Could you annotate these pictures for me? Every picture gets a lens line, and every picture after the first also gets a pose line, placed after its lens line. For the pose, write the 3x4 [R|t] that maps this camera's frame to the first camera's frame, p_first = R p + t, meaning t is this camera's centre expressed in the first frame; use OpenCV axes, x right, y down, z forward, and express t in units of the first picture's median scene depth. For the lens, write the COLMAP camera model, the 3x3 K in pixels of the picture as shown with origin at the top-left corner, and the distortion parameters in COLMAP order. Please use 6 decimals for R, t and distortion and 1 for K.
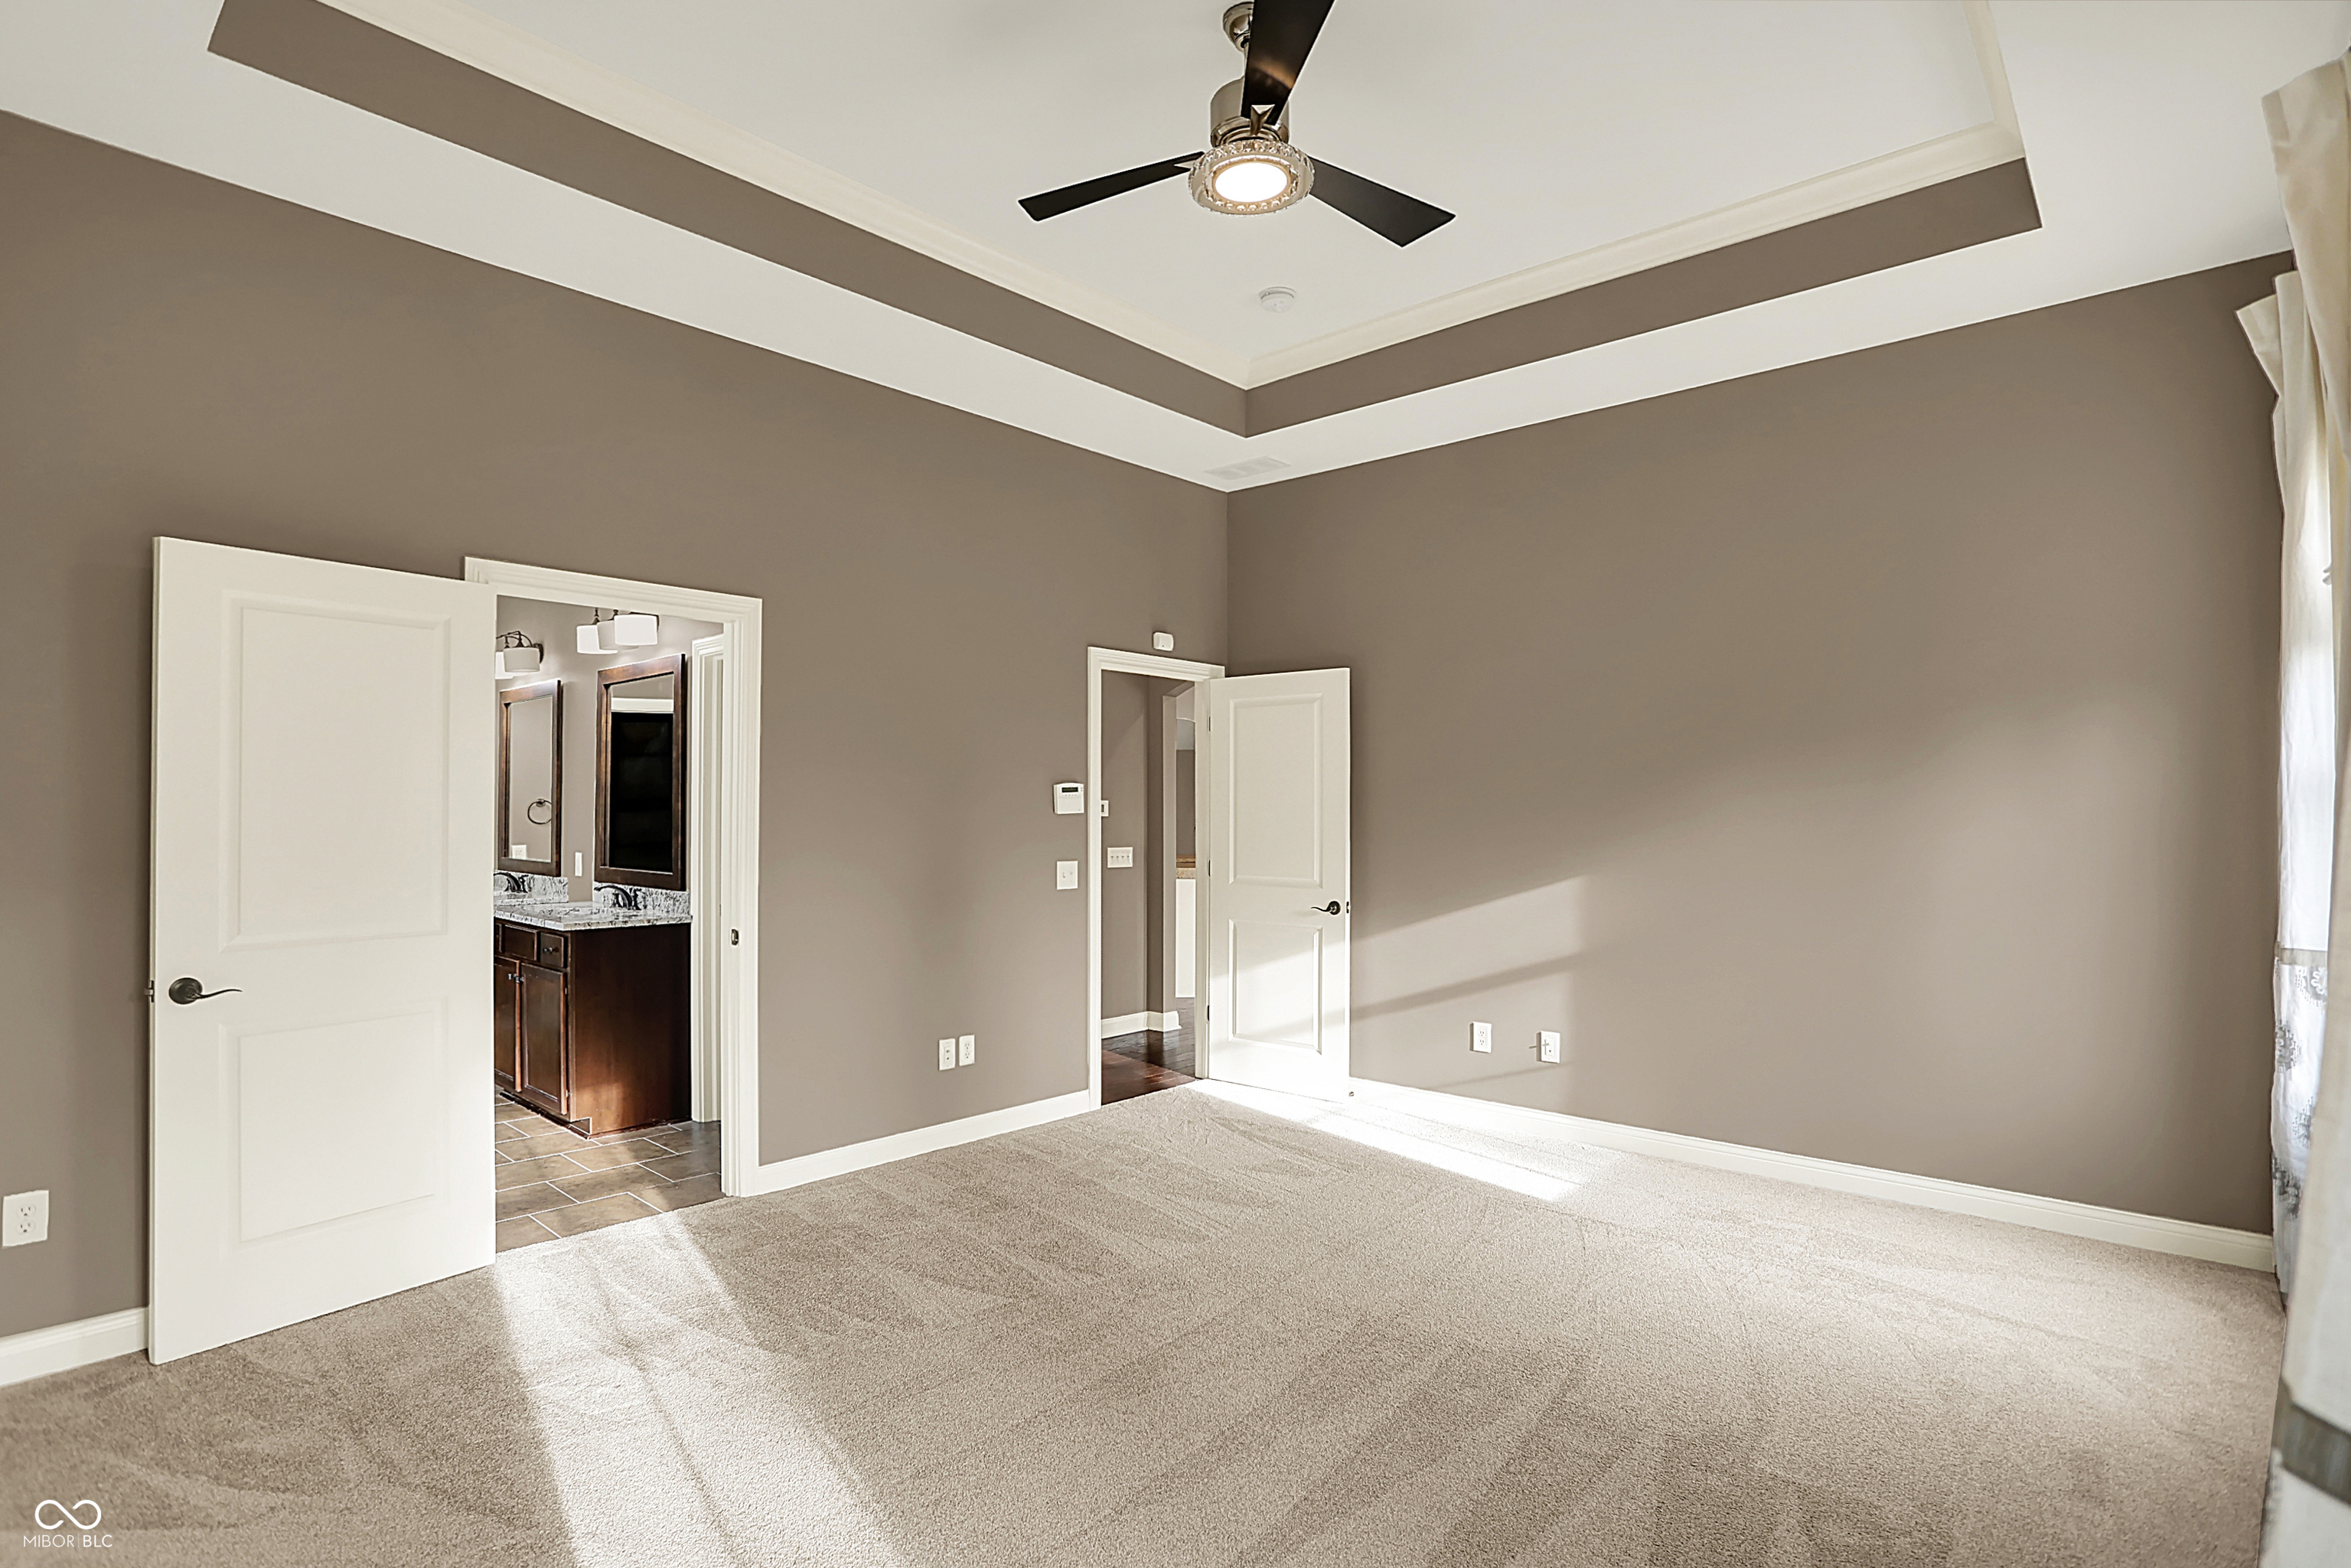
lens RADIAL K [[1173.6, 0, 1166.9], [0, 1173.6, 788.3], [0, 0, 1]] dist [-0.047603, 0.015038]
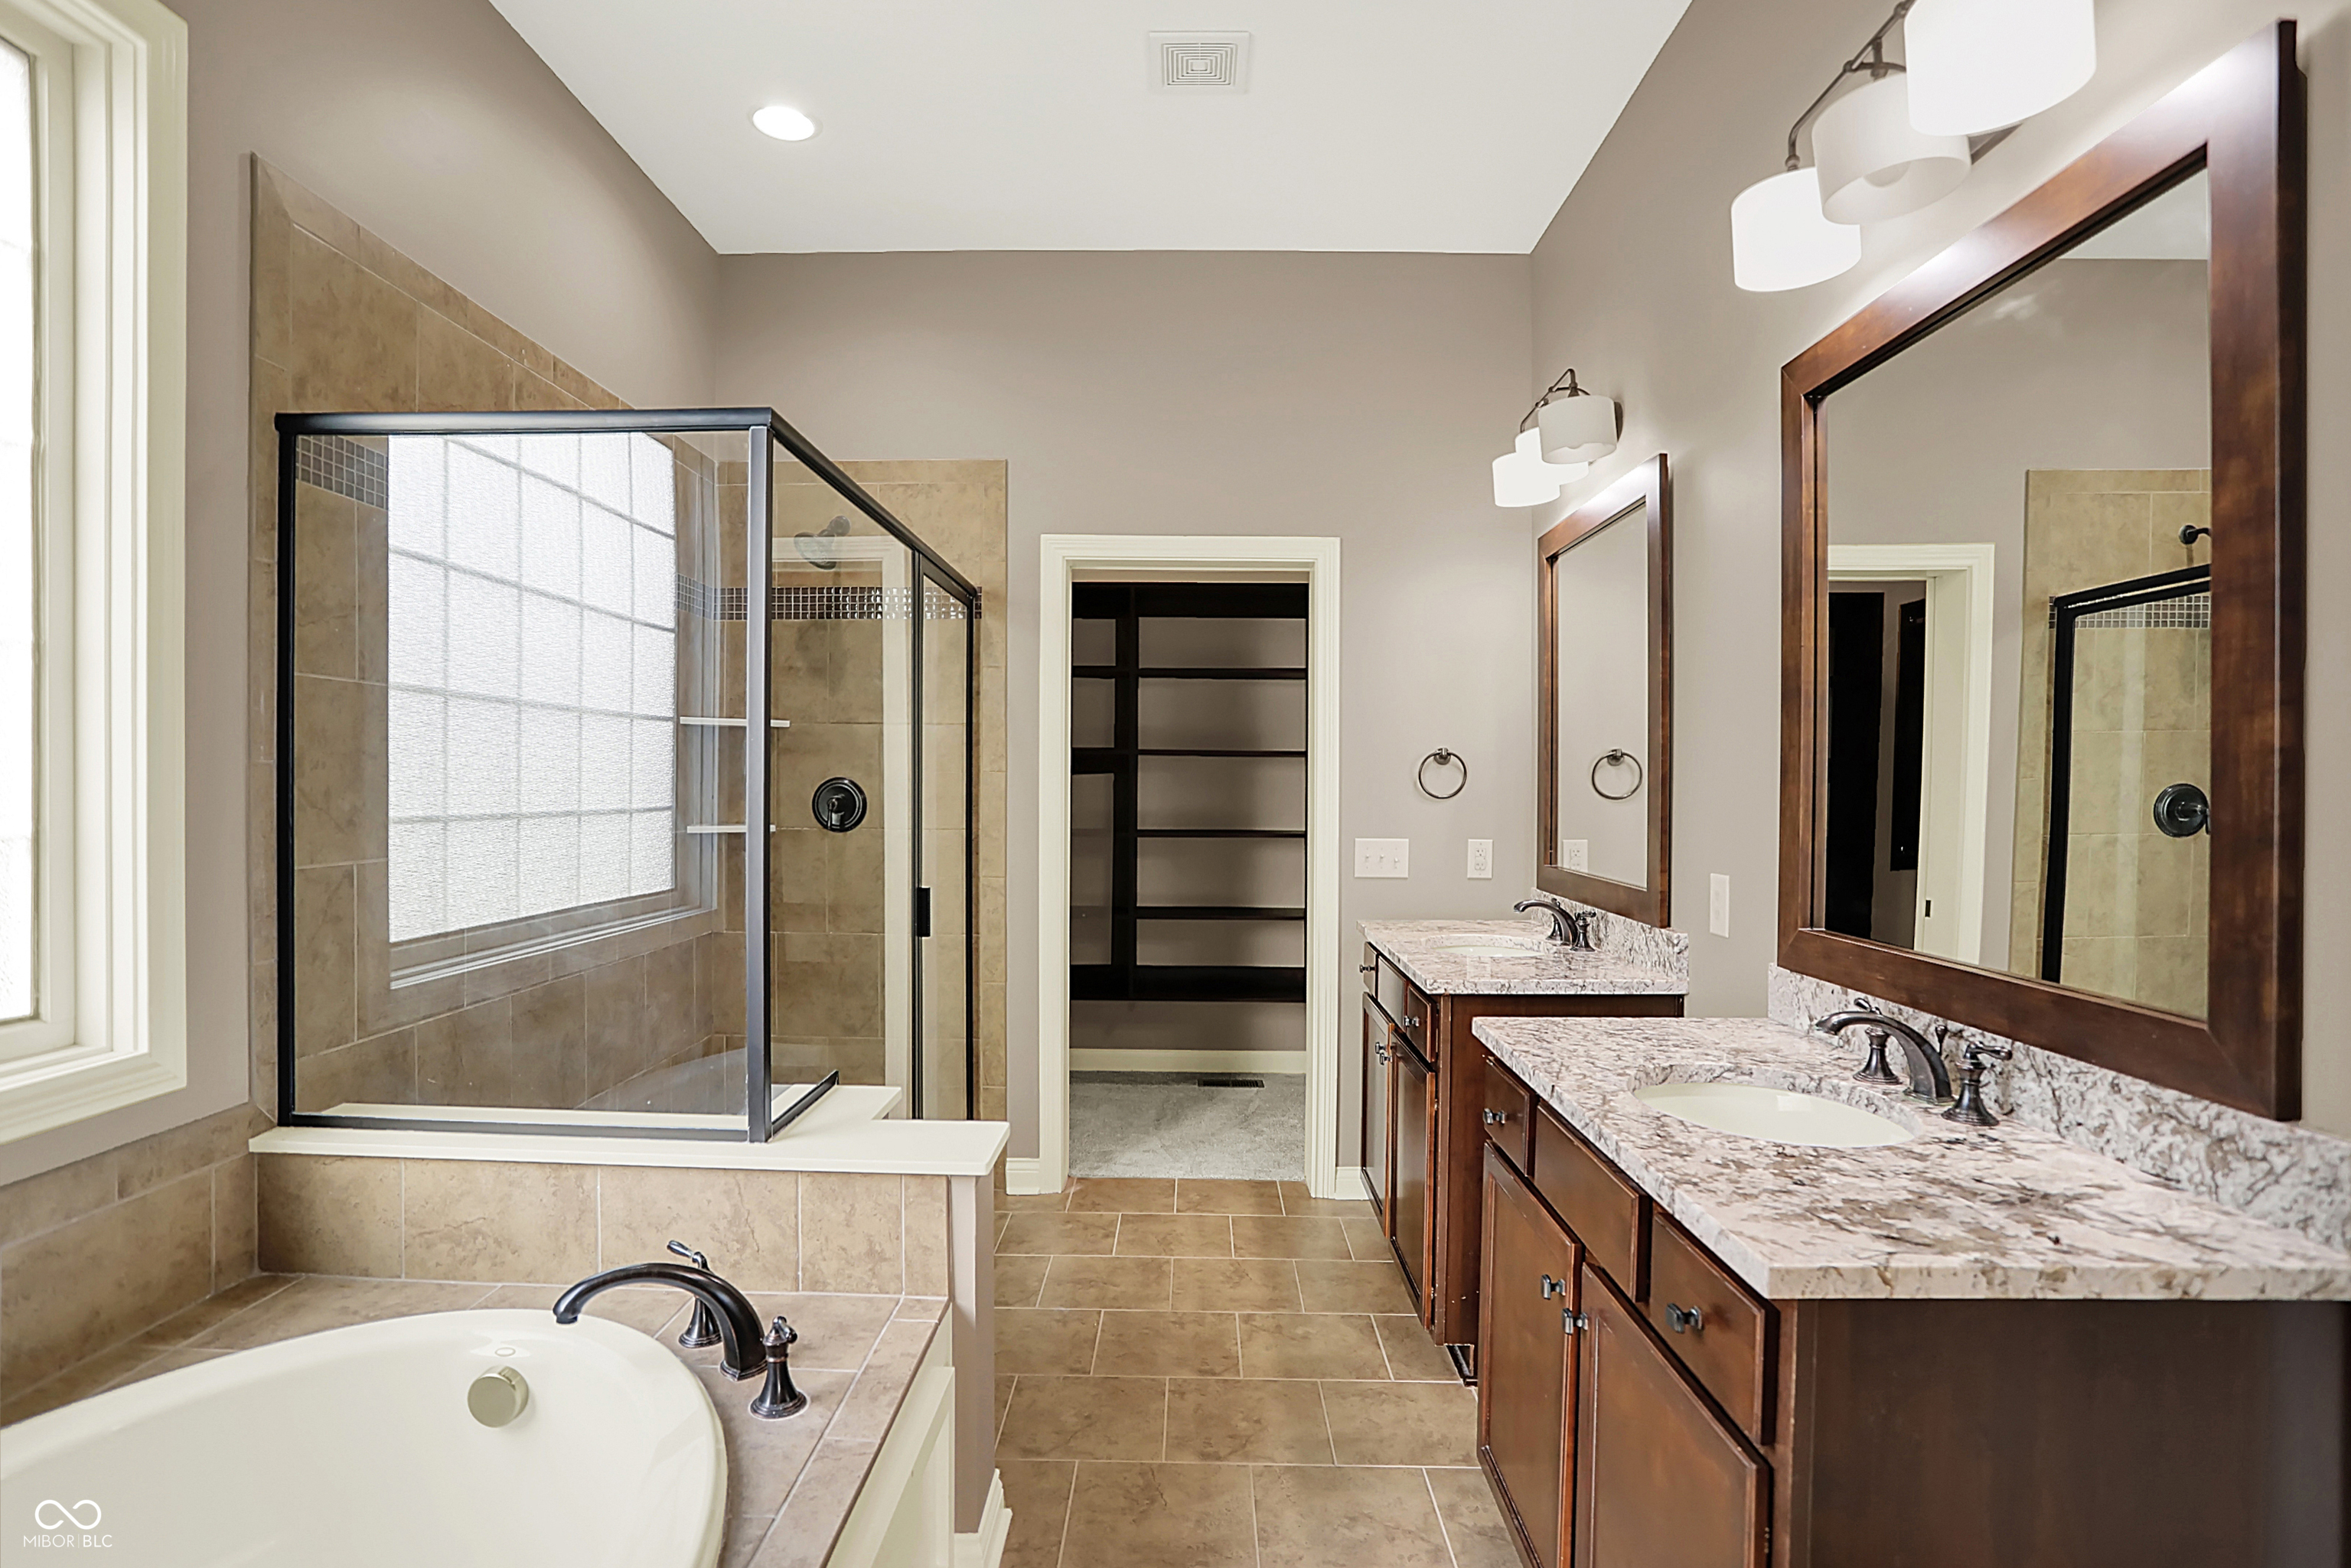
lens RADIAL K [[1173.6, 0, 1167.1], [0, 1173.6, 785.0], [0, 0, 1]] dist [-0.047603, 0.015038]
pose [[0.658678, 0.005369, -0.752405, -0.315357], [0.008771, 0.999852, 0.014813, 0.017560], [0.752373, -0.016356, 0.658534, 0.567603]]
